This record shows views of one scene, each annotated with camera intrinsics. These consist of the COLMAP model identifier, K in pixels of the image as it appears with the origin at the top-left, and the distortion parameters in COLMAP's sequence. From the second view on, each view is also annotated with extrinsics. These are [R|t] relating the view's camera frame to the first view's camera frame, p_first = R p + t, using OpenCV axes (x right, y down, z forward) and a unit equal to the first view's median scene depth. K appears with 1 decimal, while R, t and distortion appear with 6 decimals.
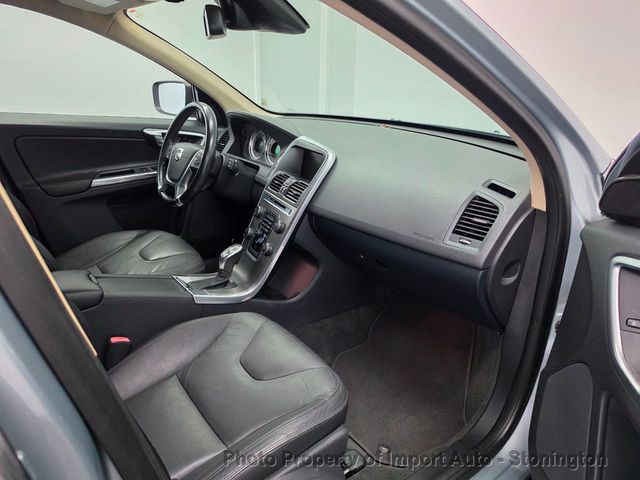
lens RADIAL K [[443.7, 0, 347.9], [0, 443.7, 239.2], [0, 0, 1]] dist [0.042577, -0.052867]
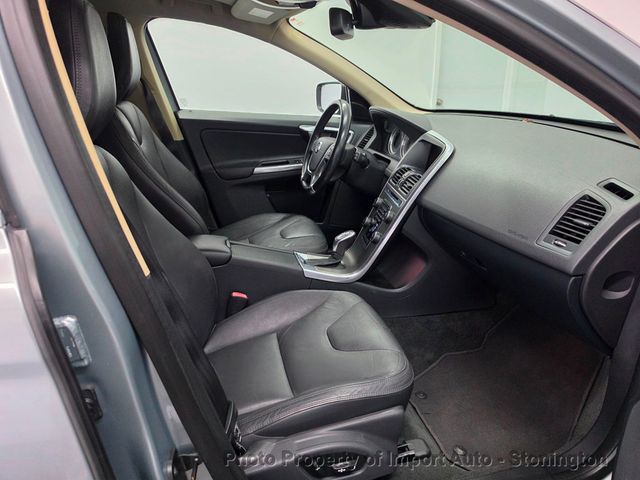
lens RADIAL K [[443.7, 0, 323.6], [0, 443.7, 244.5], [0, 0, 1]] dist [0.042577, -0.052867]
pose [[0.912162, 0.109382, -0.394964, 0.120359], [-0.105188, 0.993927, 0.032329, 0.018416], [0.396102, 0.012056, 0.918128, -0.014925]]
